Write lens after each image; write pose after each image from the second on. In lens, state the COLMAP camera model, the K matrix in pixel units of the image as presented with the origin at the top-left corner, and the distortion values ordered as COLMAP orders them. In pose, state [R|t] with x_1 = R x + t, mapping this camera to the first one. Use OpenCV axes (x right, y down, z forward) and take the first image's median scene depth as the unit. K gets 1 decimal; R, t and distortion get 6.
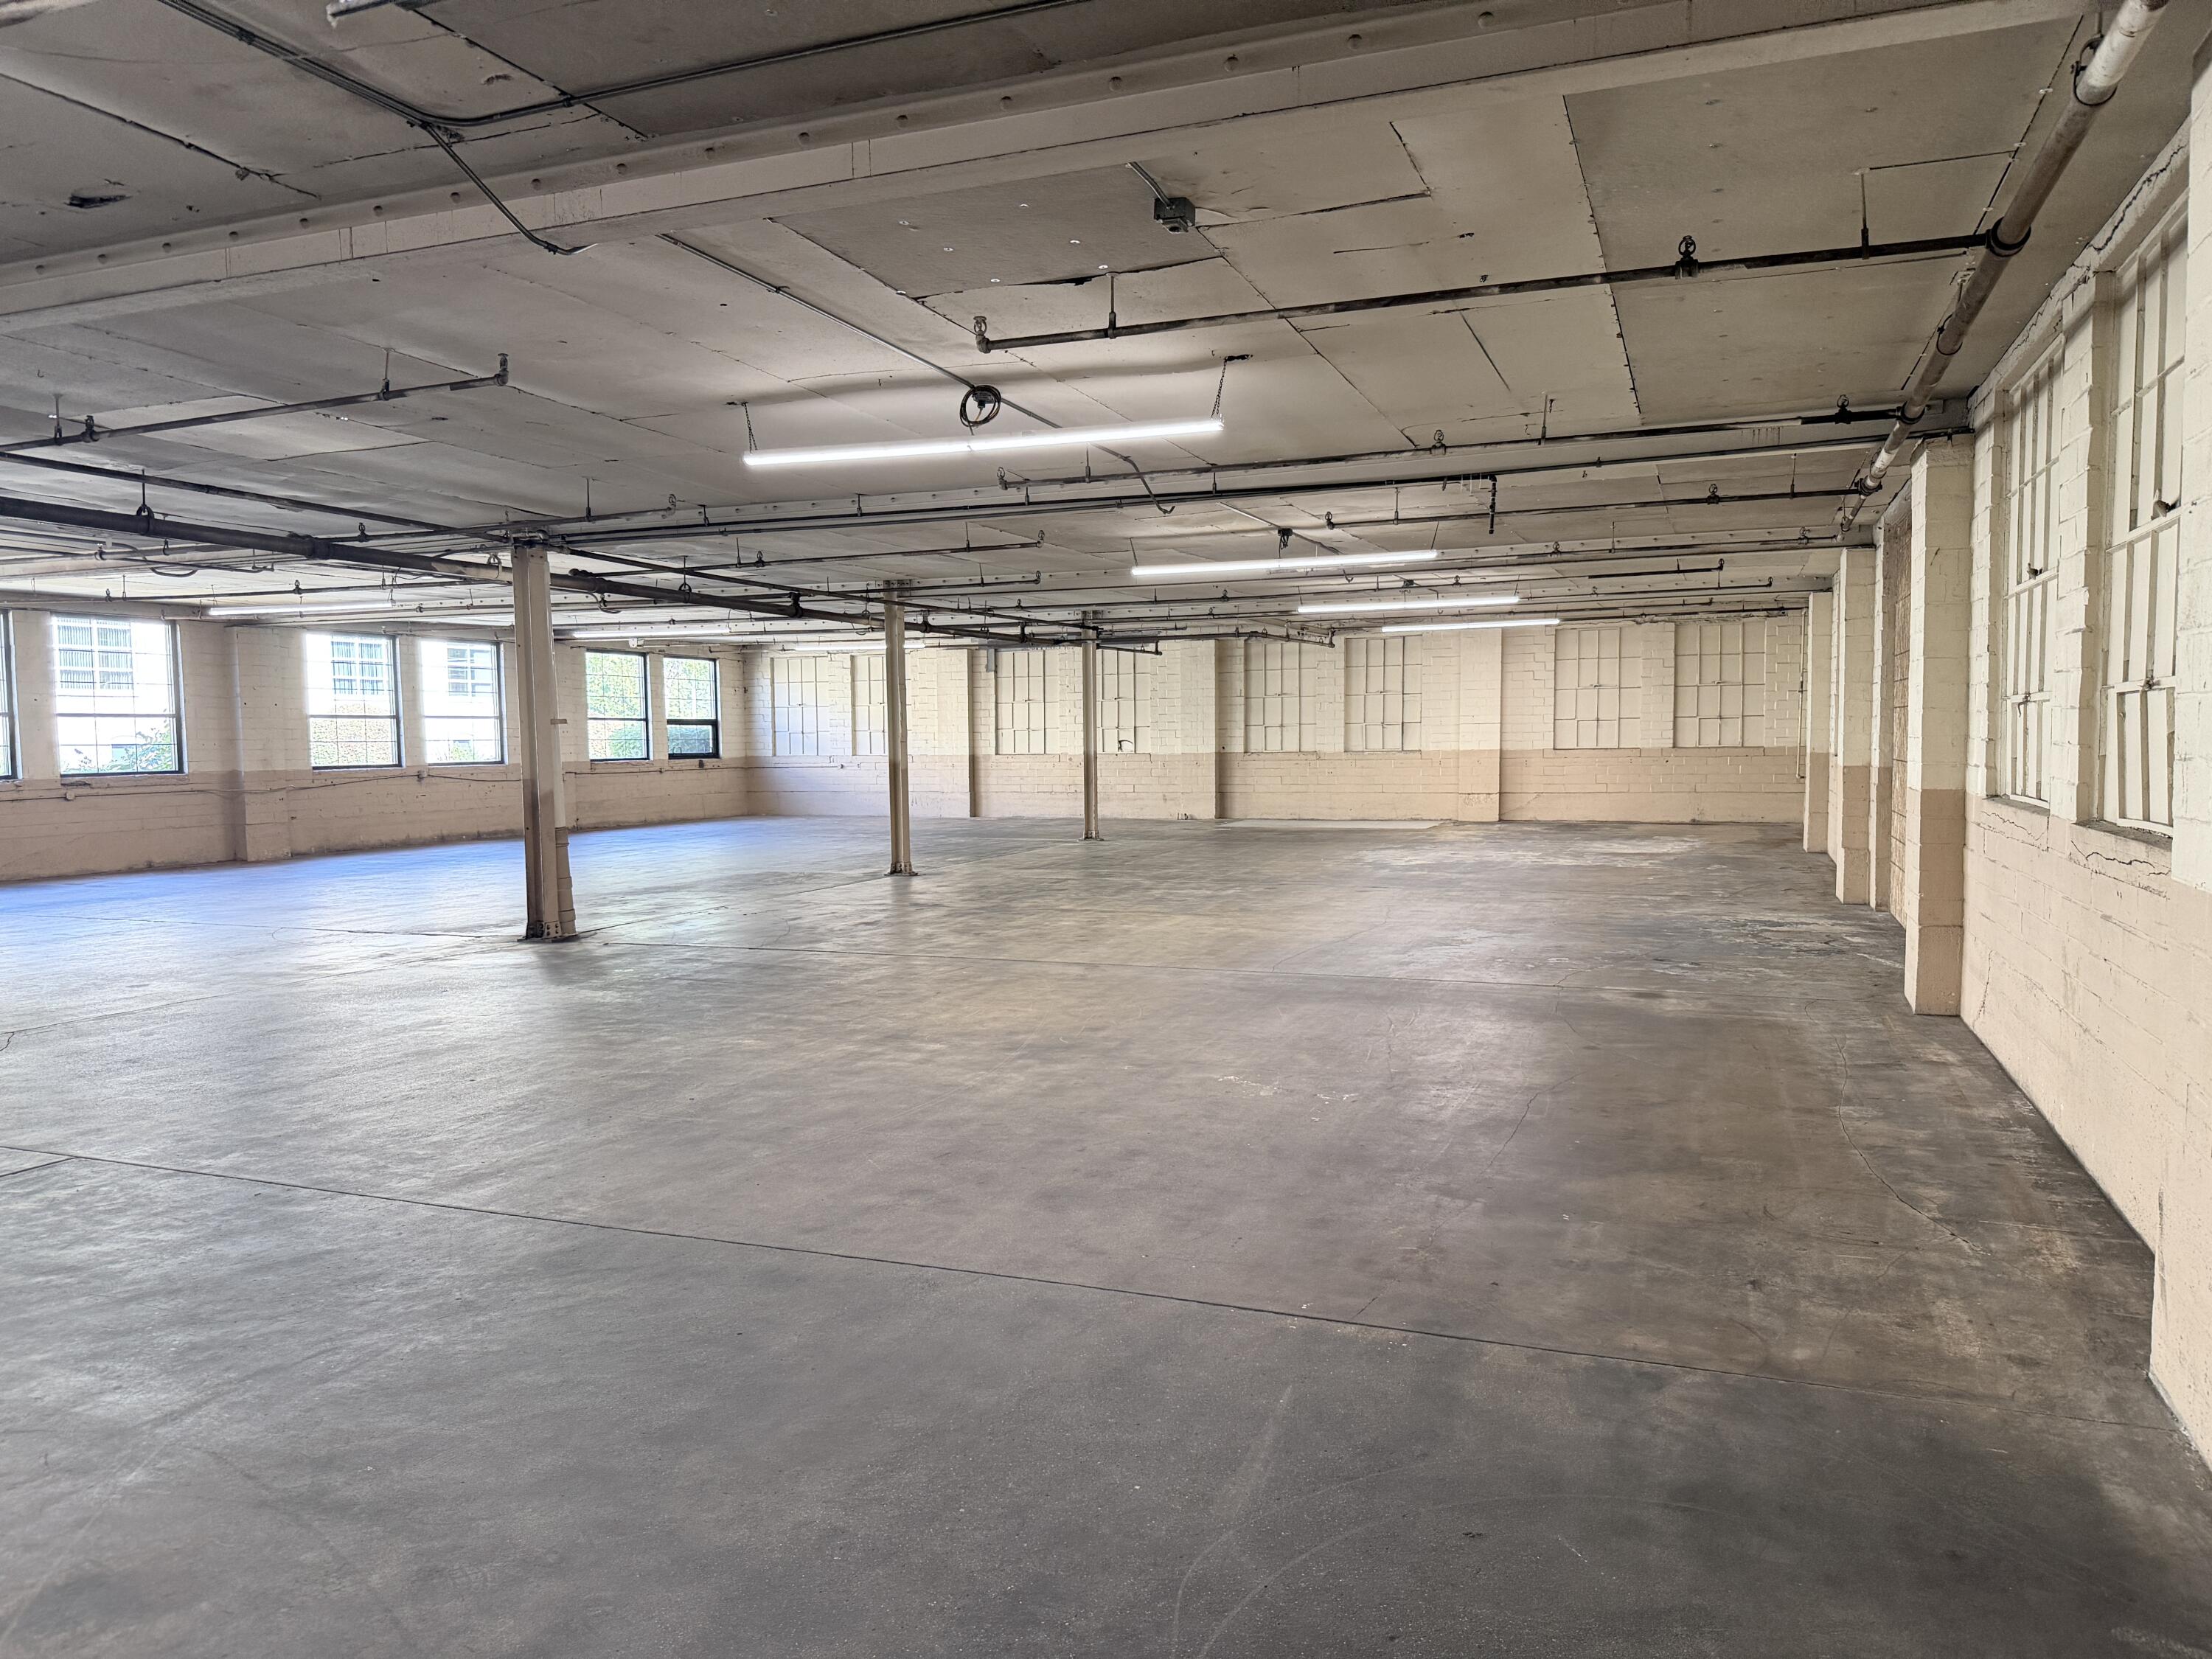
lens RADIAL K [[1560.3, 0, 1101.1], [0, 1560.3, 835.0], [0, 0, 1]] dist [0.066447, -0.092703]
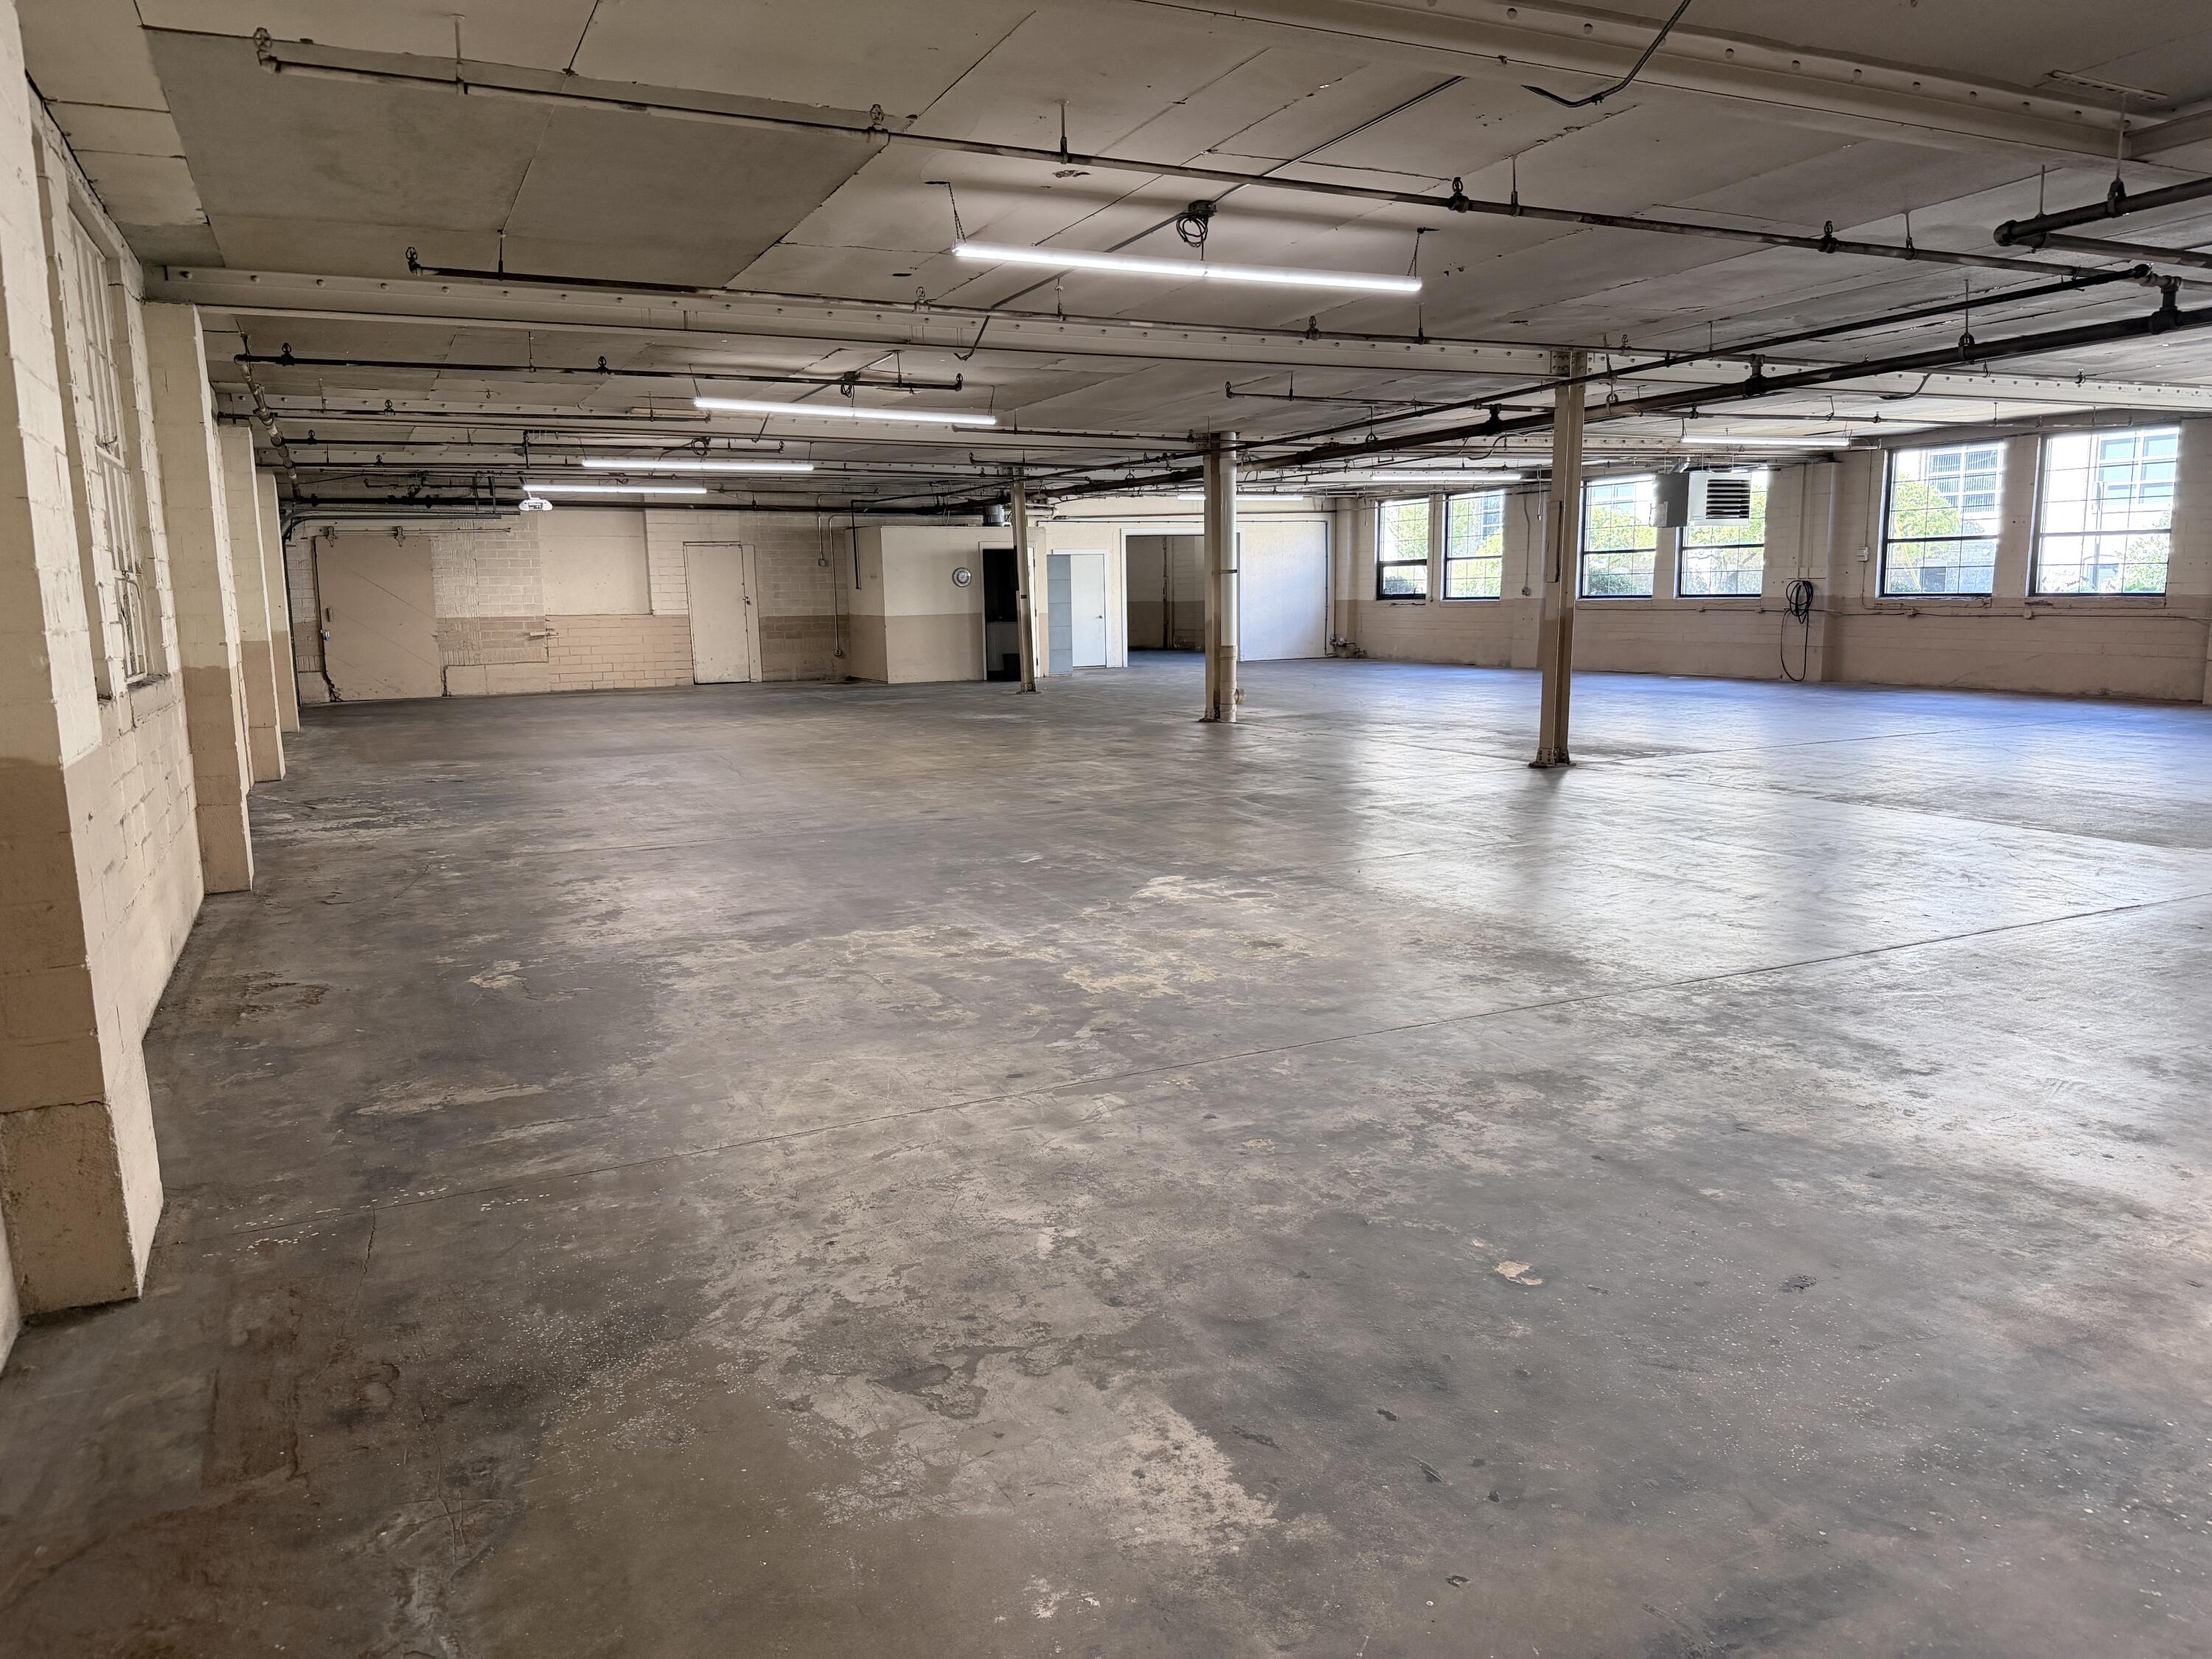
lens RADIAL K [[1560.3, 0, 1104.6], [0, 1560.3, 836.4], [0, 0, 1]] dist [0.066447, -0.092703]
pose [[-0.675606, 0.140830, -0.723688, 0.502489], [-0.020749, 0.977566, 0.209605, -0.083817], [0.736971, 0.156626, -0.657527, 1.205827]]
